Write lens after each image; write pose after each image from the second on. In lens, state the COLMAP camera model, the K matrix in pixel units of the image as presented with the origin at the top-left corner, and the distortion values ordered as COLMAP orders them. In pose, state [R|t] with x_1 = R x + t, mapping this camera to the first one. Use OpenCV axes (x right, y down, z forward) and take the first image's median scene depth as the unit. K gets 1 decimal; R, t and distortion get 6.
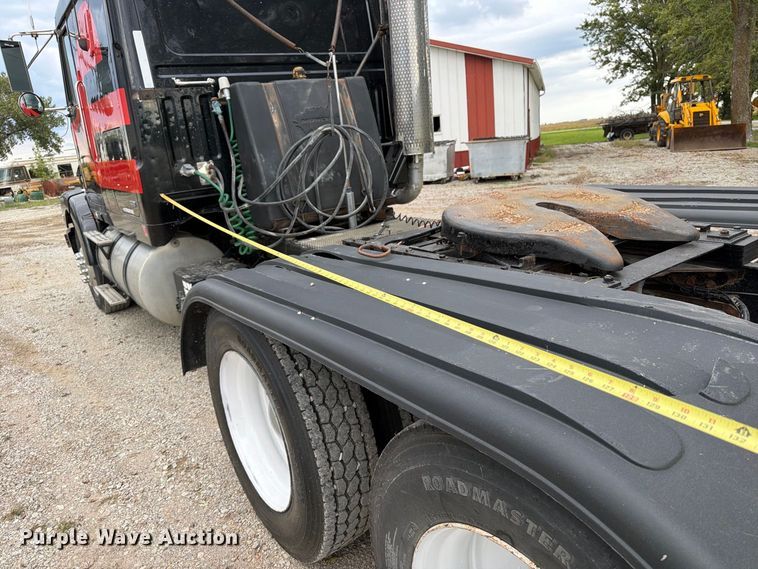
lens RADIAL K [[527.1, 0, 363.4], [0, 527.1, 284.2], [0, 0, 1]] dist [0.043090, -0.065232]
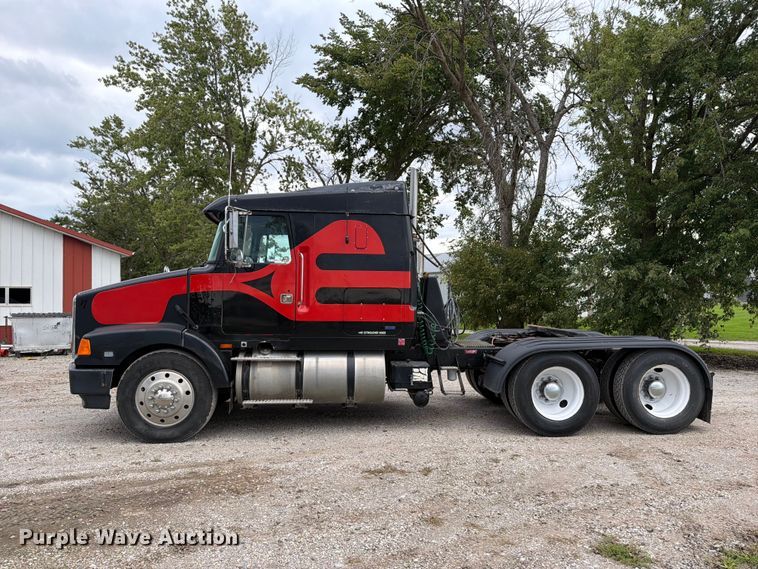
lens RADIAL K [[524.4, 0, 379.0], [0, 524.4, 284.5], [0, 0, 1]] dist [0.061355, -0.074159]
pose [[0.495957, 0.126933, 0.859019, -0.277383], [0.182295, 0.951994, -0.245920, 0.019936], [-0.848996, 0.278561, 0.449009, 0.024226]]
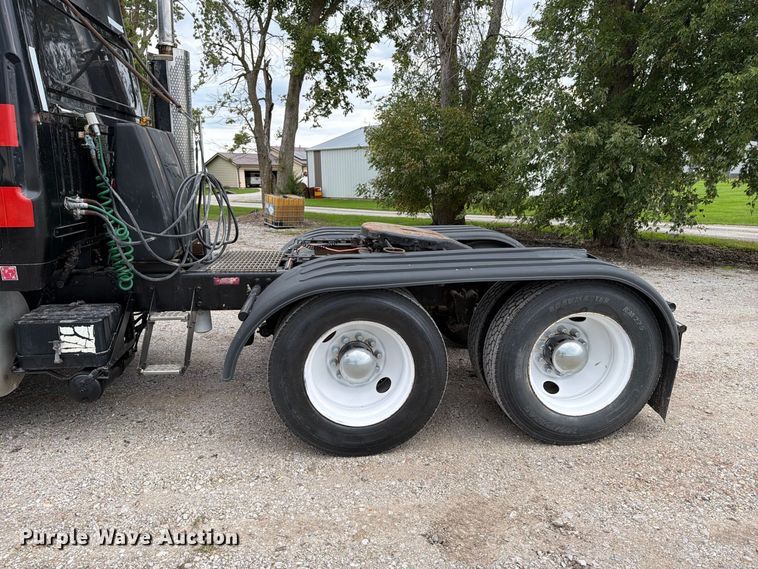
lens RADIAL K [[524.4, 0, 379.0], [0, 524.4, 284.5], [0, 0, 1]] dist [0.061355, -0.074159]
pose [[0.462133, -0.078864, 0.883297, -0.117478], [0.191247, 0.981463, -0.012431, 0.004977], [-0.865943, 0.174673, 0.468649, 0.016248]]
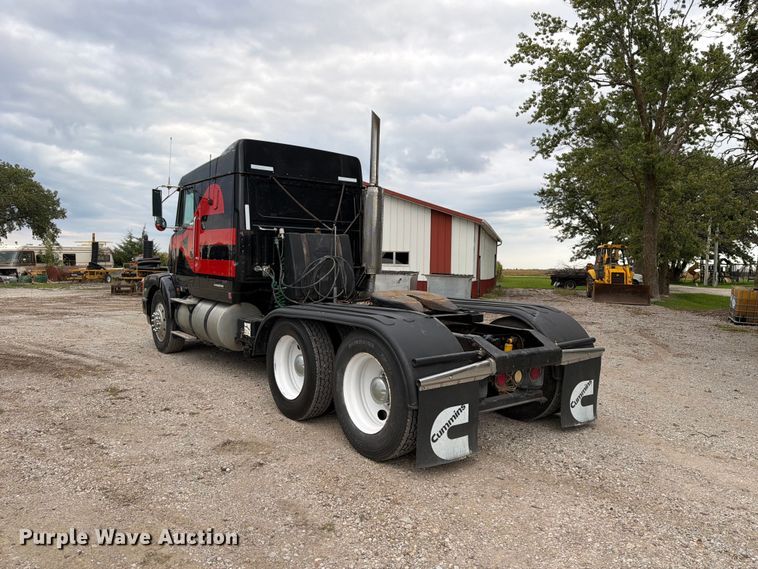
lens RADIAL K [[524.4, 0, 379.0], [0, 524.4, 284.5], [0, 0, 1]] dist [0.061355, -0.074159]
pose [[0.991615, 0.111164, 0.065889, 0.000987], [-0.093208, 0.968446, -0.231138, 0.035445], [-0.089504, 0.223059, 0.970687, -0.131202]]
